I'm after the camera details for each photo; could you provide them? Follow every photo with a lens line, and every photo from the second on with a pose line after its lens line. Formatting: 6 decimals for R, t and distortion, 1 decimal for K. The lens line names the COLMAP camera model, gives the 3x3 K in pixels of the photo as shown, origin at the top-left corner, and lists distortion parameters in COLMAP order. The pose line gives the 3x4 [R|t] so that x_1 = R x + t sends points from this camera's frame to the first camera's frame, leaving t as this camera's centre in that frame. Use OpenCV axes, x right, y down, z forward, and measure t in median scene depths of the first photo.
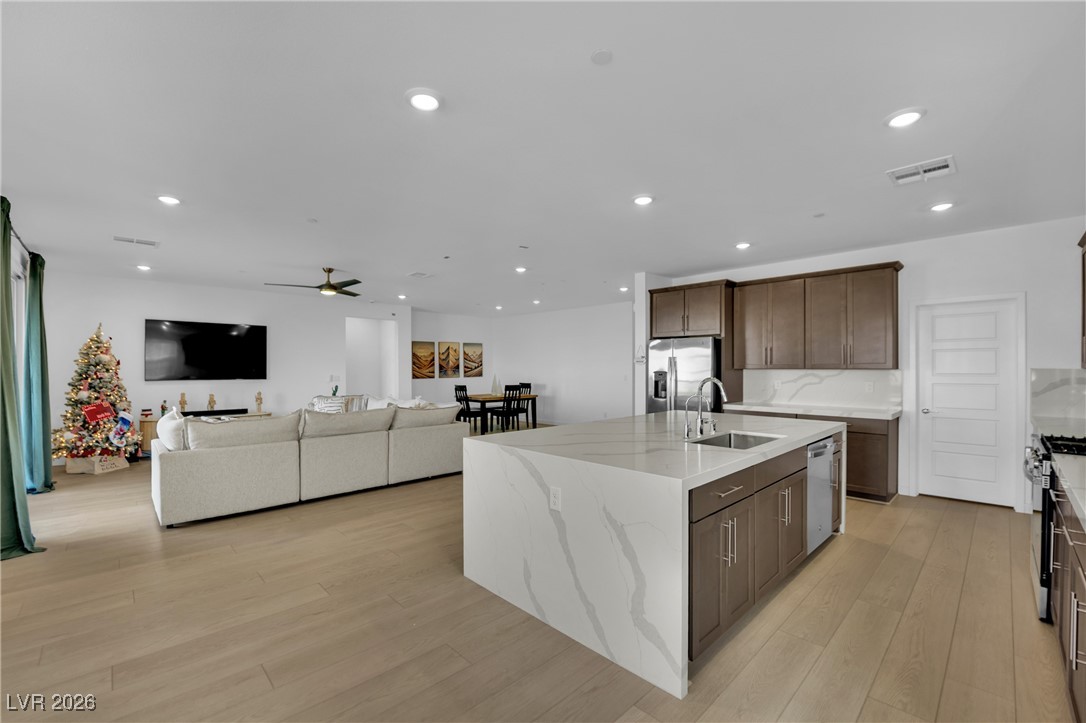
lens RADIAL K [[461.6, 0, 532.2], [0, 461.6, 373.1], [0, 0, 1]] dist [-0.014909, 0.002288]
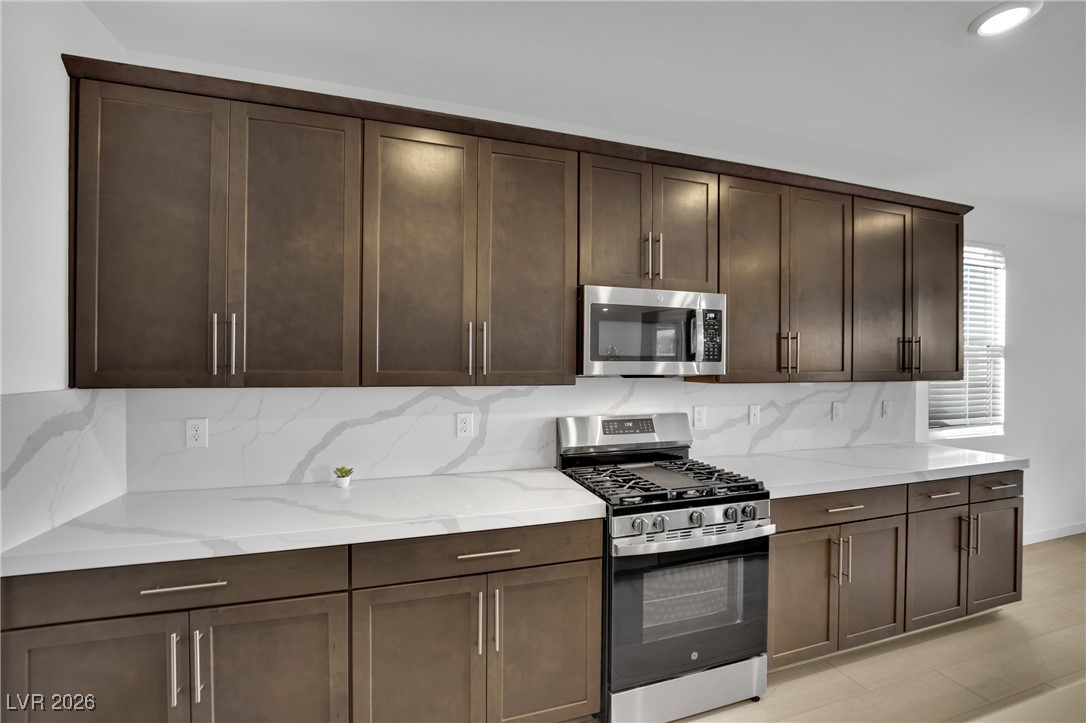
lens RADIAL K [[461.6, 0, 548.1], [0, 461.6, 364.1], [0, 0, 1]] dist [-0.014909, 0.002288]
pose [[-0.910062, -0.011097, 0.414322, 0.445687], [-0.002111, 0.999753, 0.022140, -0.027108], [-0.414466, 0.019275, -0.909861, 0.740695]]
